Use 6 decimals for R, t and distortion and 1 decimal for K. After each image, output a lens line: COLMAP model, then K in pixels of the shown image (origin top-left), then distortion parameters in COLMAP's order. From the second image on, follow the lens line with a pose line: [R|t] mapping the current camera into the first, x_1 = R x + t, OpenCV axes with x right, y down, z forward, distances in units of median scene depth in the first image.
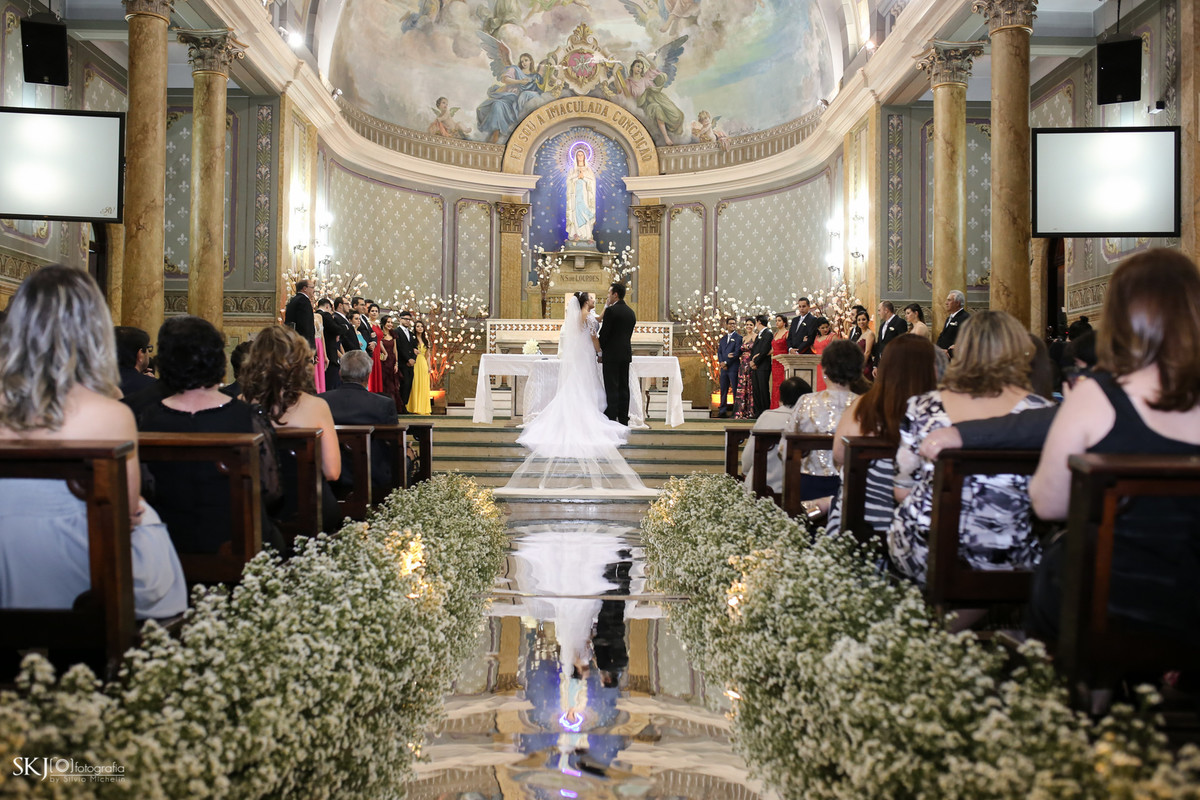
lens RADIAL K [[1138.5, 0, 600.0], [0, 1138.5, 400.0], [0, 0, 1]] dist [-0.059724, 0.064620]
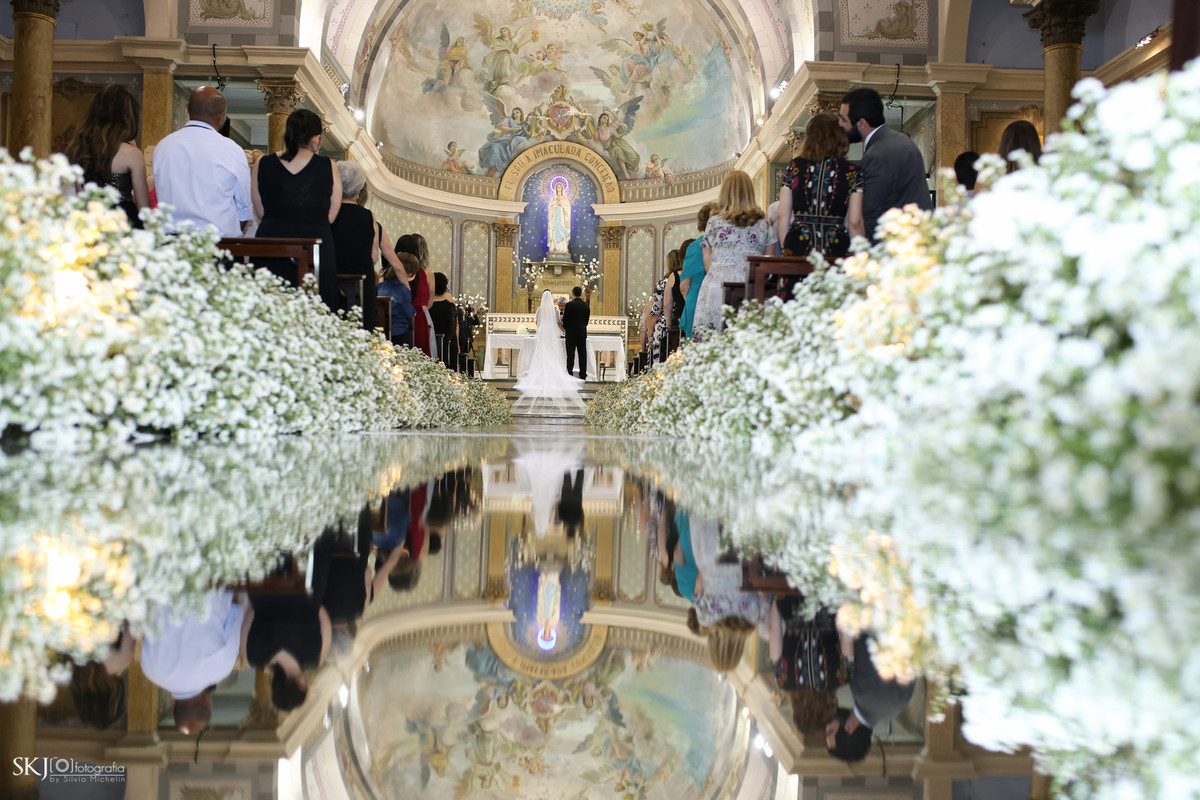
lens RADIAL K [[1138.5, 0, 600.0], [0, 1138.5, 400.0], [0, 0, 1]] dist [-0.059724, 0.064620]
pose [[0.999847, 0.008193, 0.015475, 0.011522], [-0.008145, 0.999962, -0.003160, 0.030284], [-0.015500, 0.003033, 0.999875, -0.295970]]
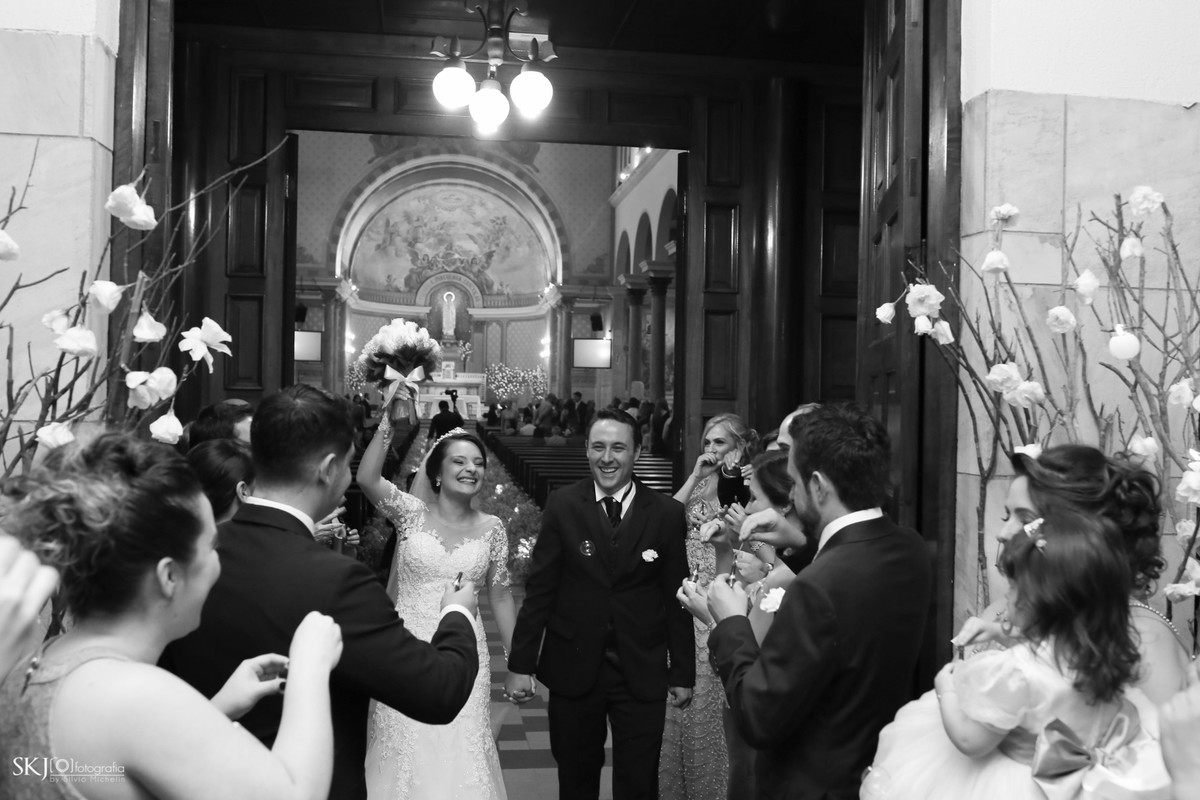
lens RADIAL K [[1138.5, 0, 600.0], [0, 1138.5, 400.0], [0, 0, 1]] dist [-0.059724, 0.064620]
pose [[0.993180, 0.009249, 0.116223, 0.021810], [-0.011449, 0.999767, 0.018275, -0.056072], [-0.116027, -0.019481, 0.993055, -1.391623]]
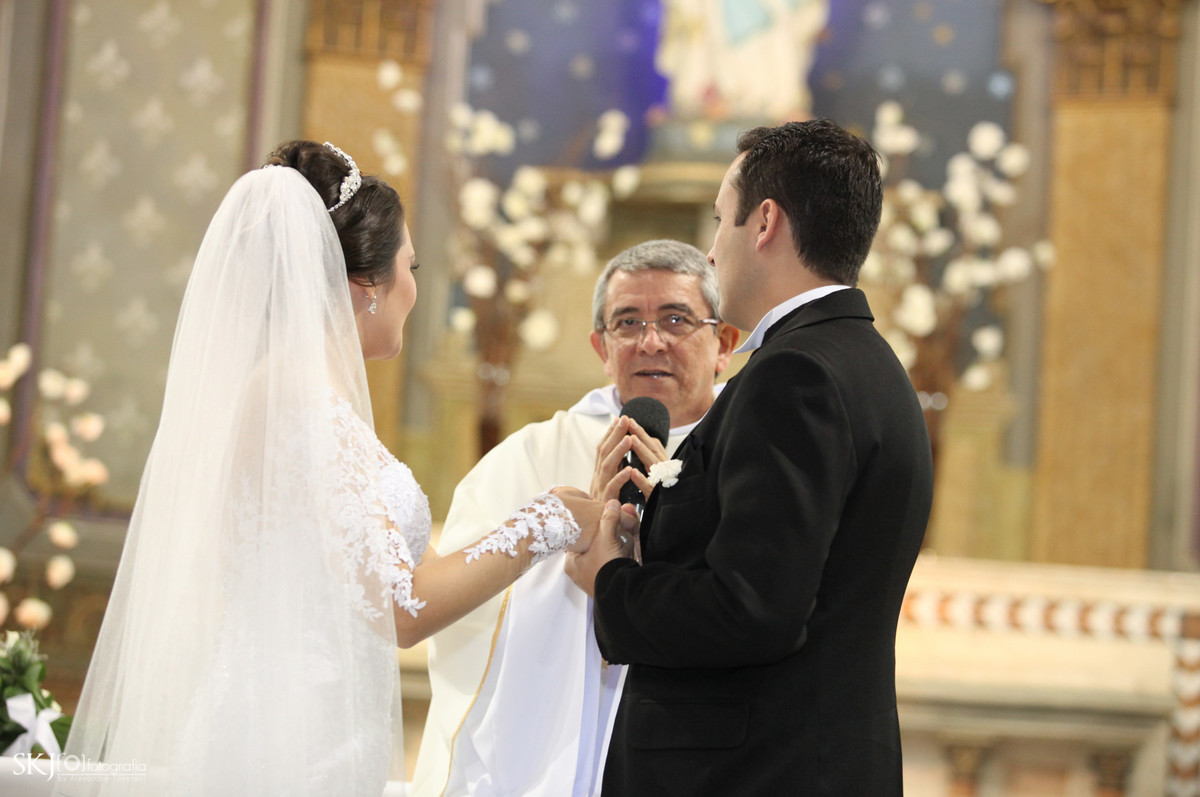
lens RADIAL K [[3852.2, 0, 600.0], [0, 3852.2, 398.5], [0, 0, 1]] dist [-0.038426, -0.422333]
pose [[0.995161, 0.043457, -0.088126, 0.018311], [-0.053702, 0.991628, -0.117427, -0.021831], [0.082285, 0.121591, 0.989164, 0.399597]]
